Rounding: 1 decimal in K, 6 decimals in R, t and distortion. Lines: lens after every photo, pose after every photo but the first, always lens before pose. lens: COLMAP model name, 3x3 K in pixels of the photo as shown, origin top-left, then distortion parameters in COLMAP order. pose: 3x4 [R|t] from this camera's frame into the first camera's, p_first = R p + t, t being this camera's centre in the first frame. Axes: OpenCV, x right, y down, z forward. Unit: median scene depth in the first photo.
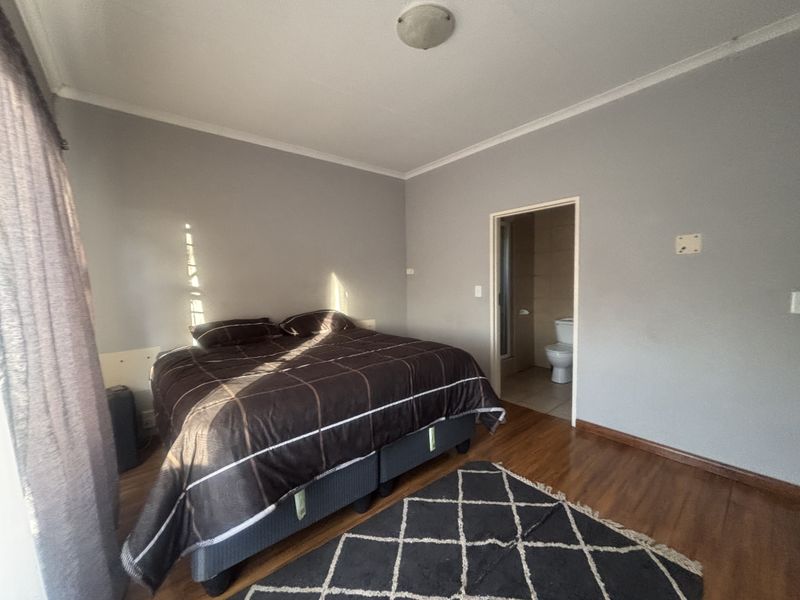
lens RADIAL K [[319.2, 0, 400.0], [0, 319.2, 300.0], [0, 0, 1]] dist [0.000487, -0.000291]
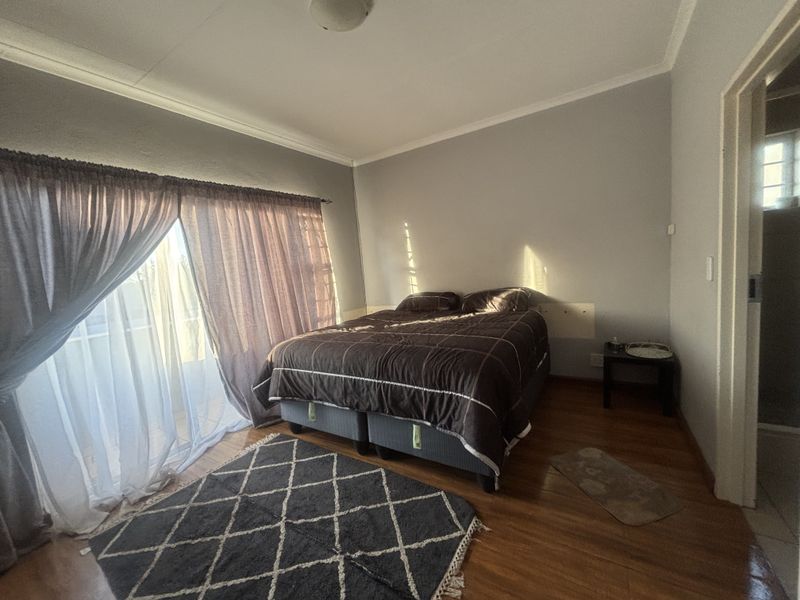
lens RADIAL K [[322.6, 0, 400.0], [0, 322.6, 300.0], [0, 0, 1]] dist [-0.000175, -0.000123]
pose [[0.305528, 0.092949, -0.947635, 0.903229], [0.017445, 0.994511, 0.103171, -0.056986], [0.952023, -0.048053, 0.302229, 0.662185]]
